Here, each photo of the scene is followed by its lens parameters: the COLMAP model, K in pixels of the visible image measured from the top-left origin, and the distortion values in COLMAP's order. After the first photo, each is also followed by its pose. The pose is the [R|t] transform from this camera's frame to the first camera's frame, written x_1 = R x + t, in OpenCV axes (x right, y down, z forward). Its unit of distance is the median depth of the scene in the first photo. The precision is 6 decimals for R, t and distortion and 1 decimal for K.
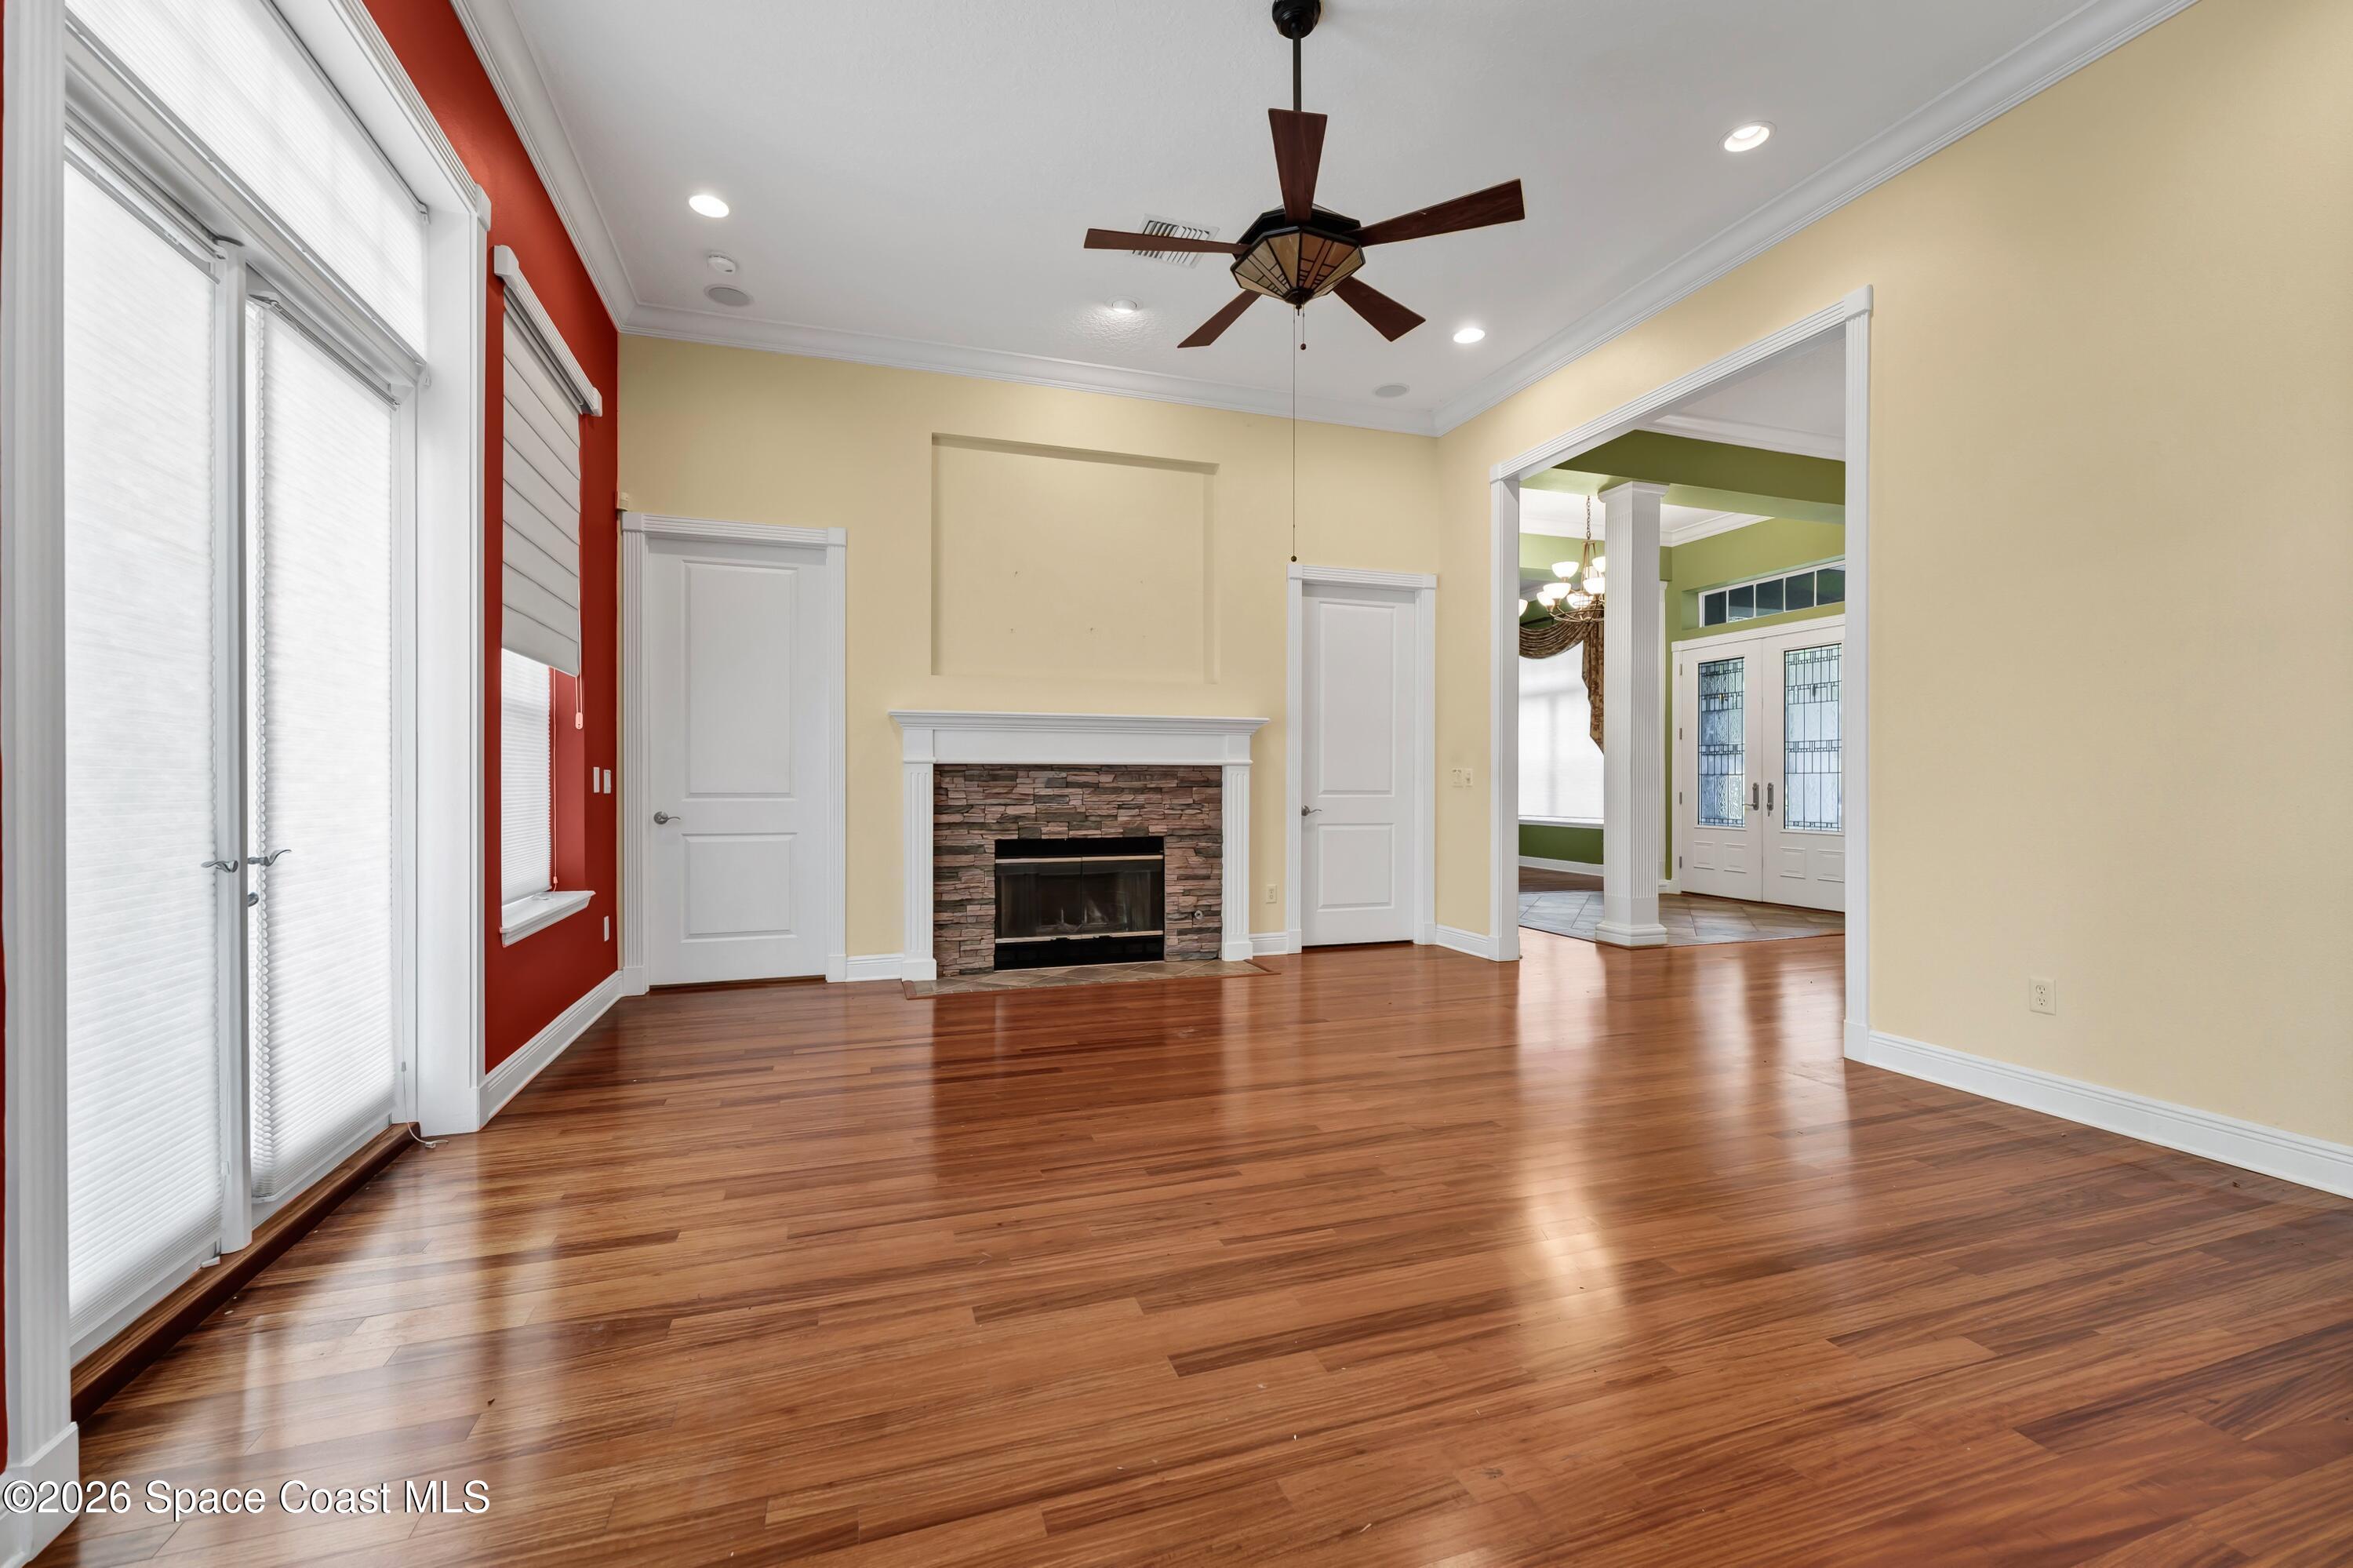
lens RADIAL K [[982.7, 0, 1206.2], [0, 982.7, 787.7], [0, 0, 1]] dist [-0.000471, -0.000518]
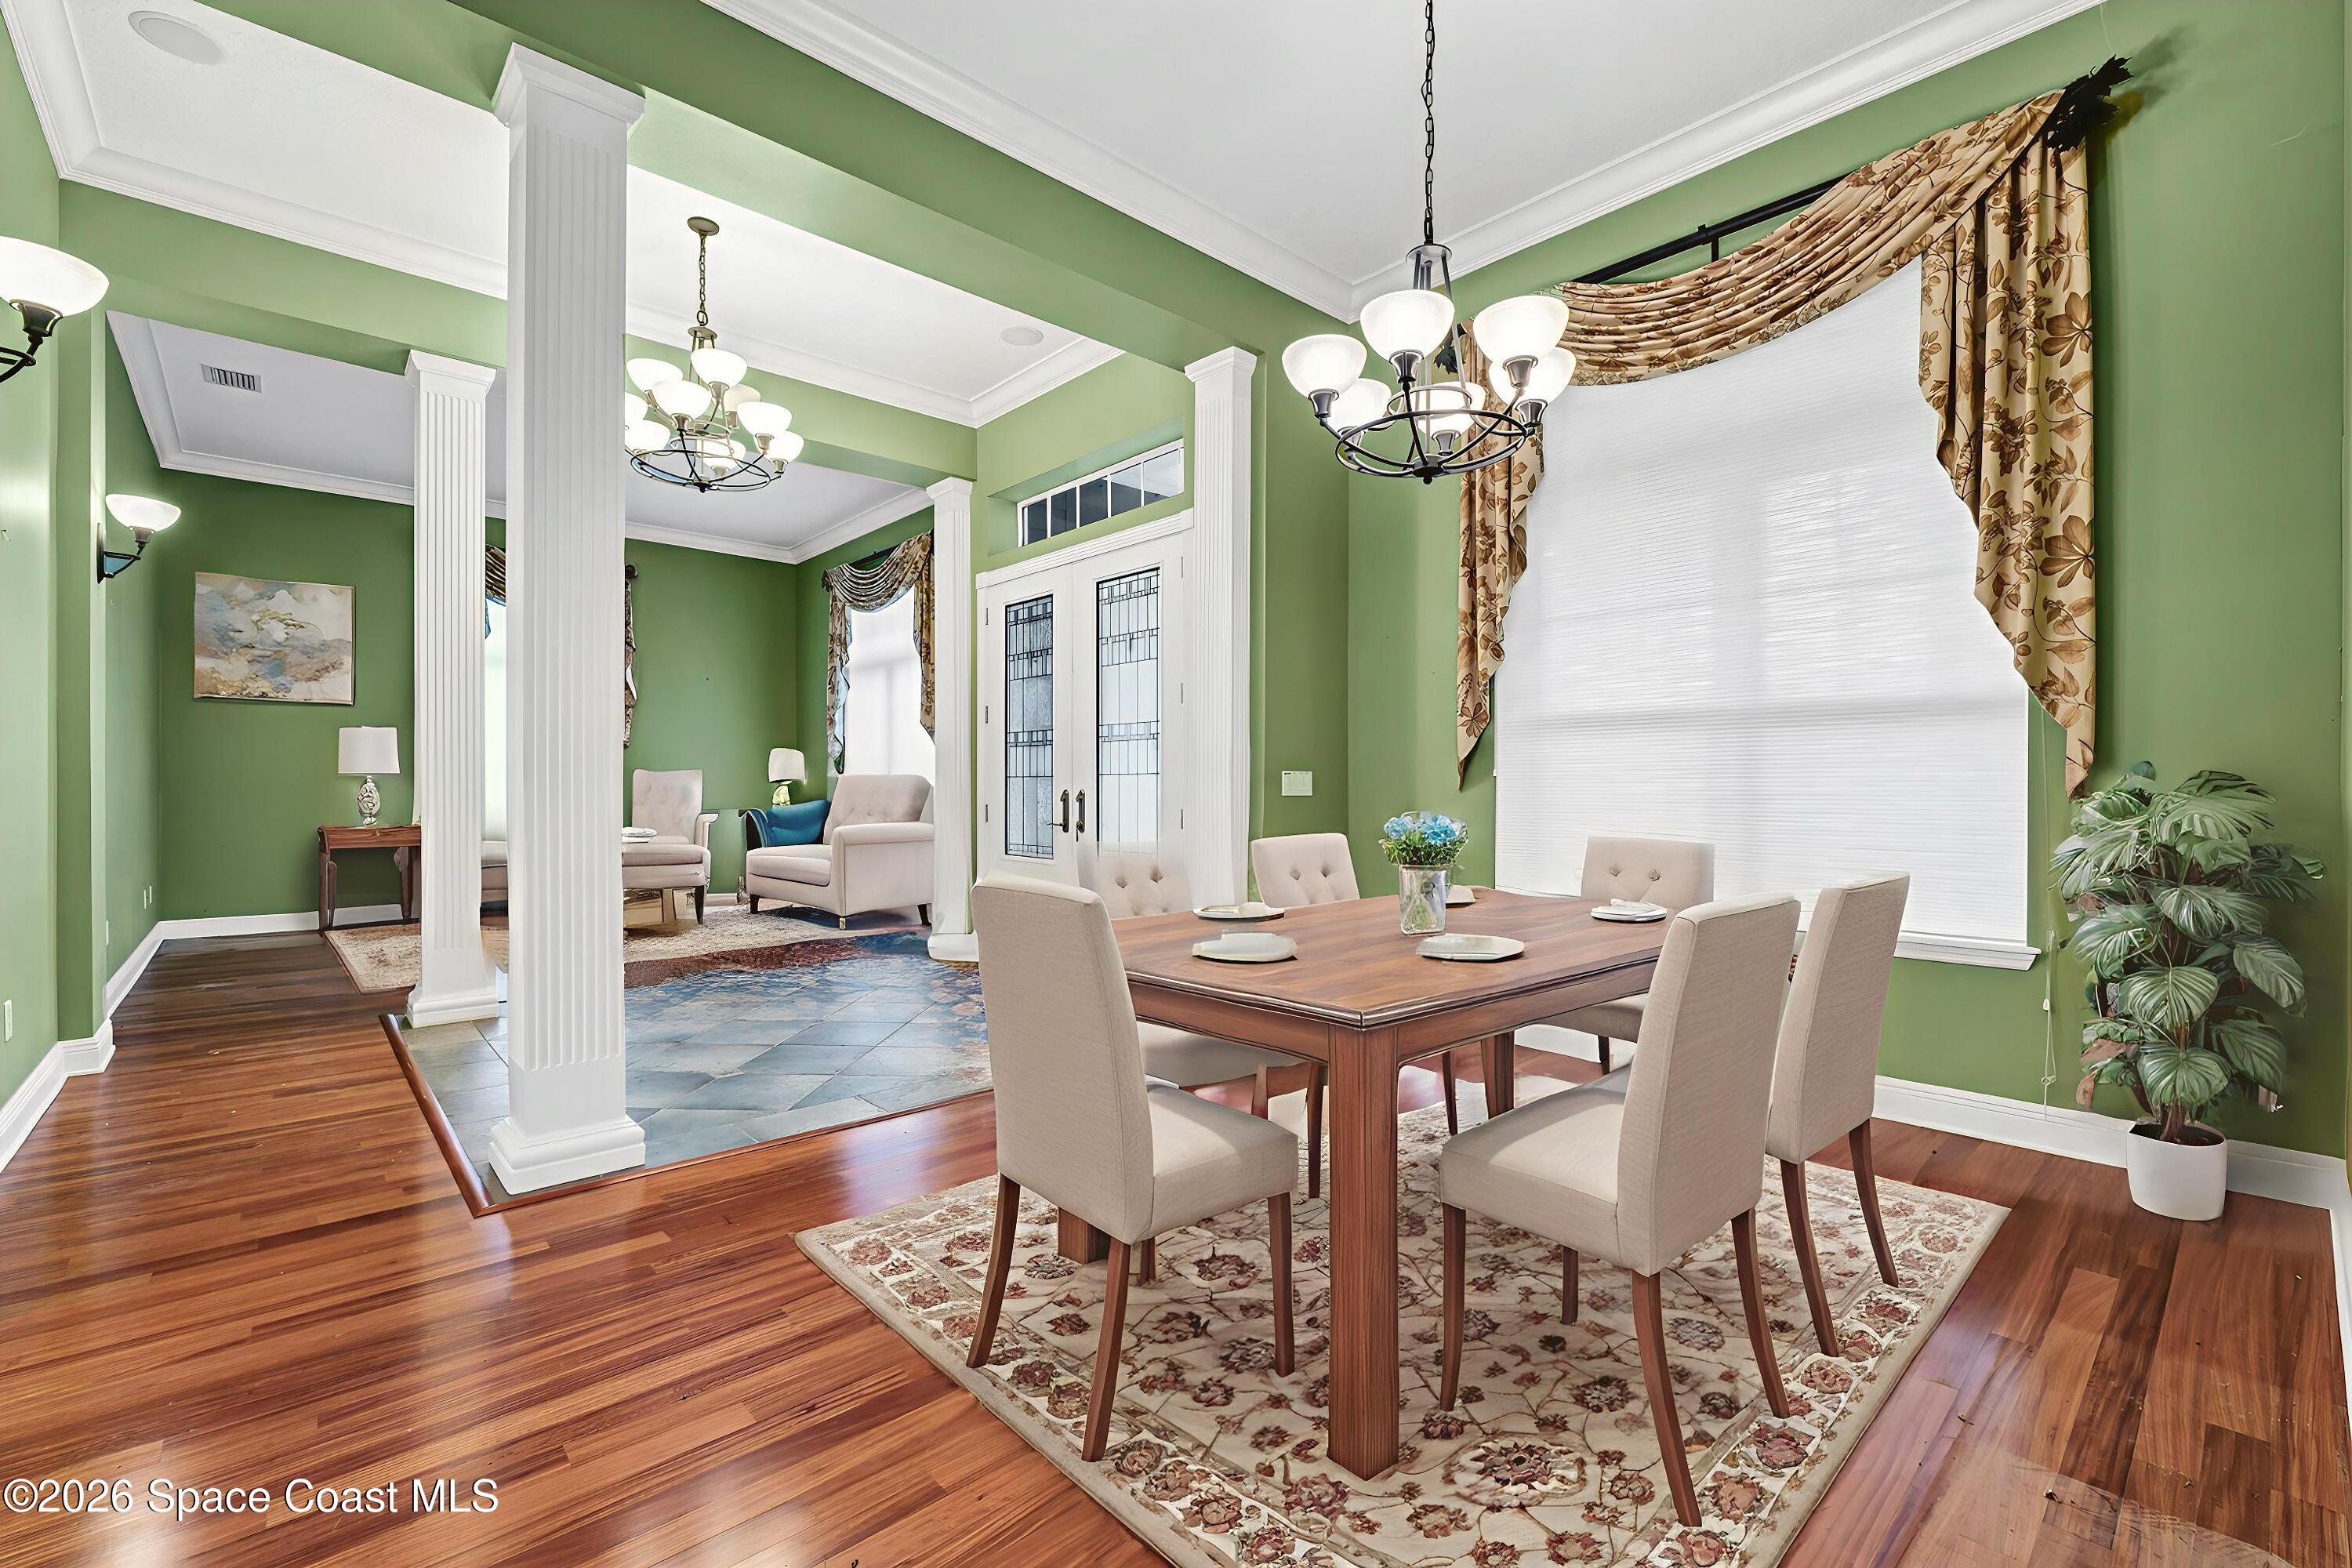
lens RADIAL K [[982.2, 0, 1205.7], [0, 982.2, 787.7], [0, 0, 1]] dist [-0.000471, -0.000518]
pose [[0.920169, -0.005888, 0.391478, 0.383608], [0.009528, 0.999928, -0.007357, -0.000522], [-0.391406, 0.010500, 0.920158, 0.368898]]
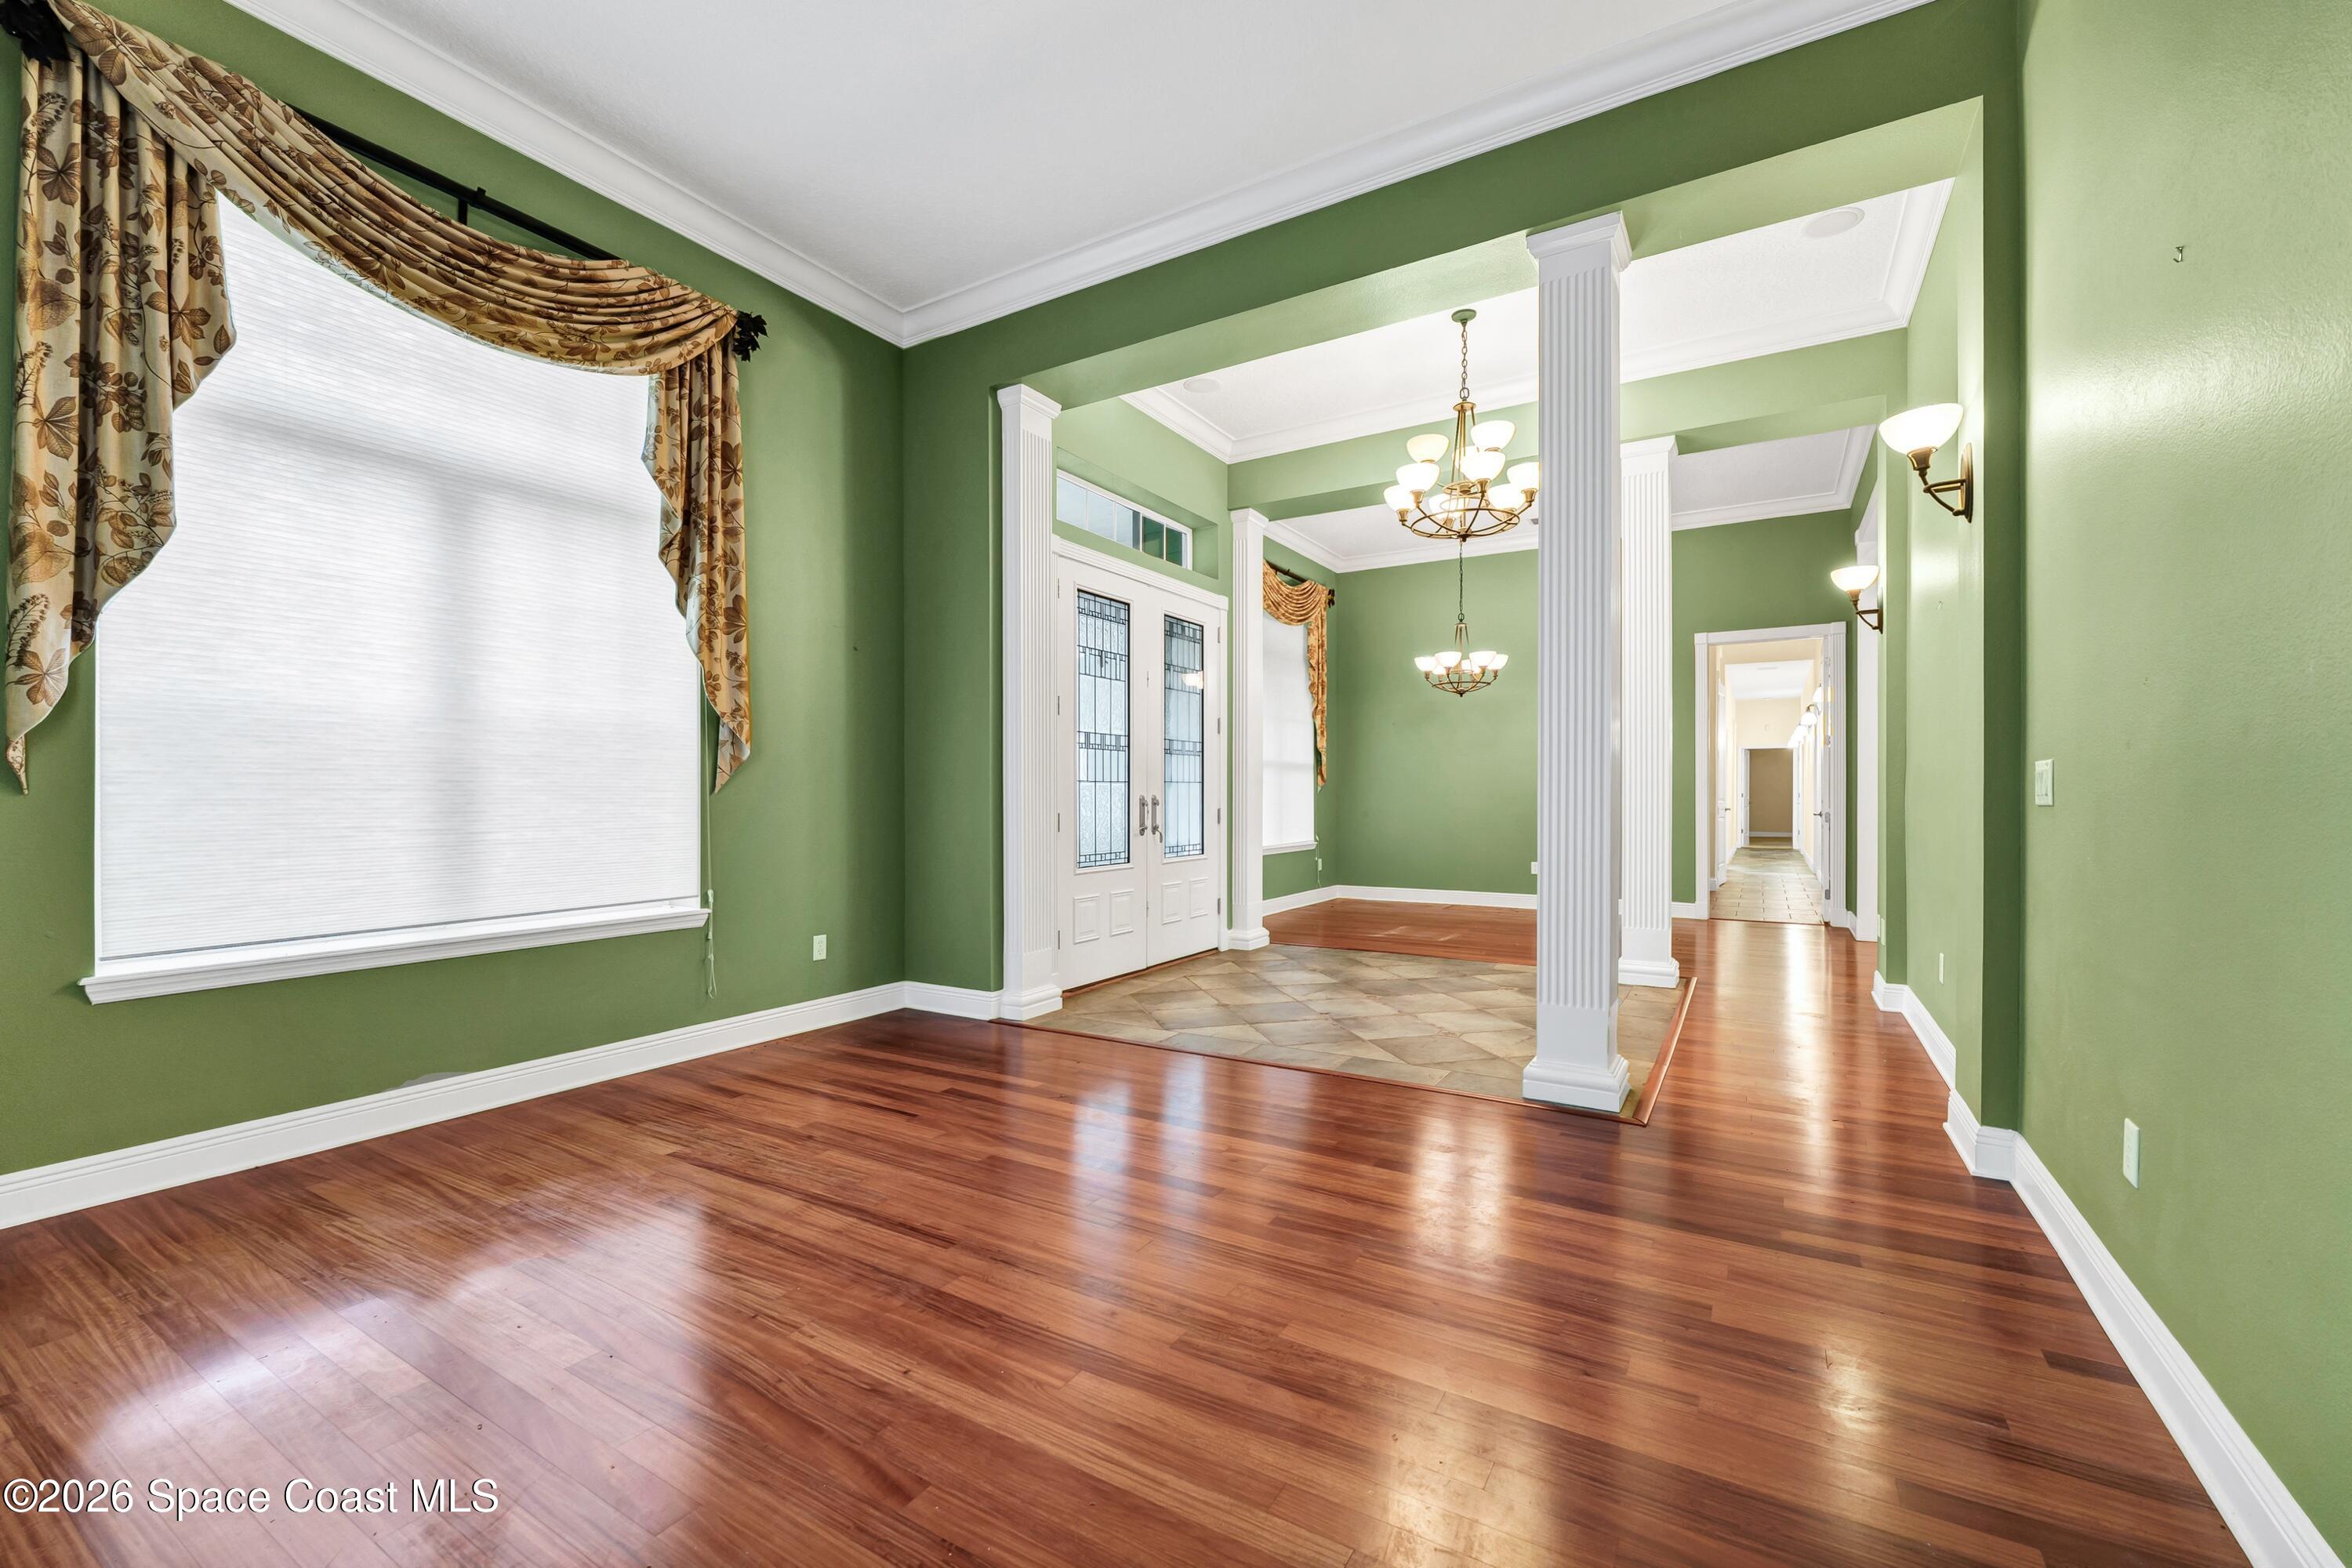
lens RADIAL K [[982.2, 0, 1205.7], [0, 982.2, 787.7], [0, 0, 1]] dist [-0.000471, -0.000518]
pose [[-0.635184, 0.000357, 0.772361, 0.013479], [0.006206, 0.999970, 0.004642, -0.012636], [-0.772336, 0.007742, -0.635167, 1.356951]]
